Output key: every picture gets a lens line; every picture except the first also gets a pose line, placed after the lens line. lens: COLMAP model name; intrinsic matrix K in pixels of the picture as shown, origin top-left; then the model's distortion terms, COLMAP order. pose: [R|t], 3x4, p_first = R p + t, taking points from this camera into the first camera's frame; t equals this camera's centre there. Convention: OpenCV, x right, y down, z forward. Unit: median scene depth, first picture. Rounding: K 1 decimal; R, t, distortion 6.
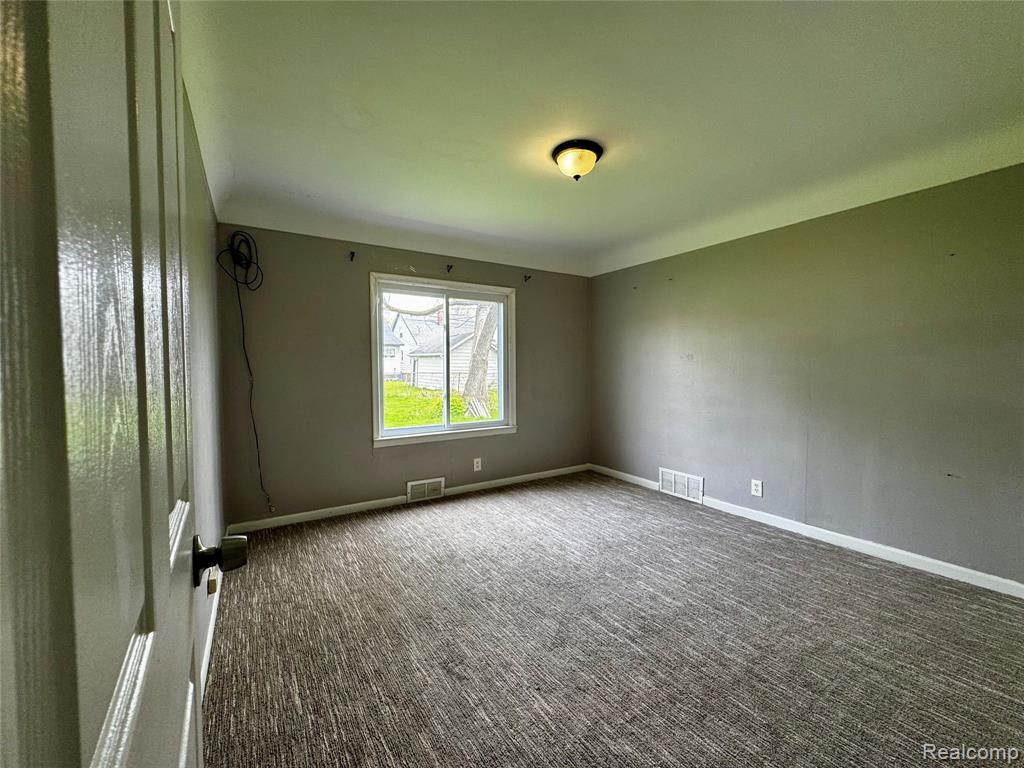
lens RADIAL K [[408.4, 0, 512.8], [0, 408.4, 384.2], [0, 0, 1]] dist [-0.001276, 0.000425]
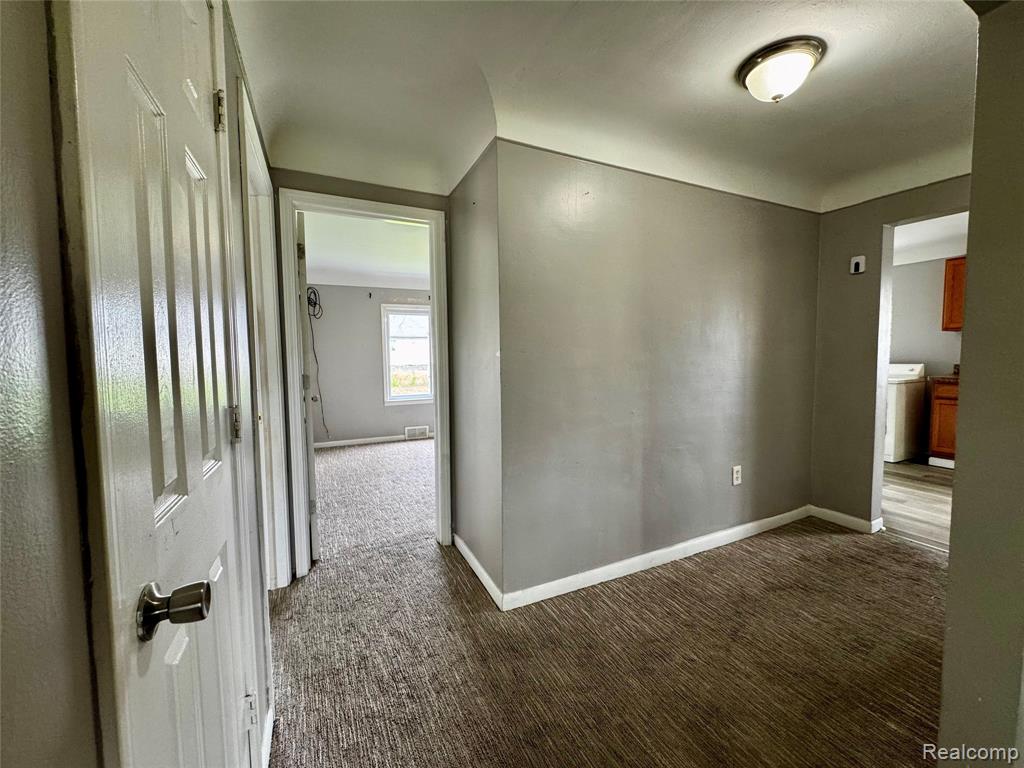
lens RADIAL K [[408.4, 0, 512.8], [0, 408.4, 384.2], [0, 0, 1]] dist [-0.001276, 0.000425]
pose [[0.992783, 0.003416, -0.119875, 0.440883], [0.000151, 0.999558, 0.029741, 0.014925], [0.119924, -0.029545, 0.992343, -0.702617]]
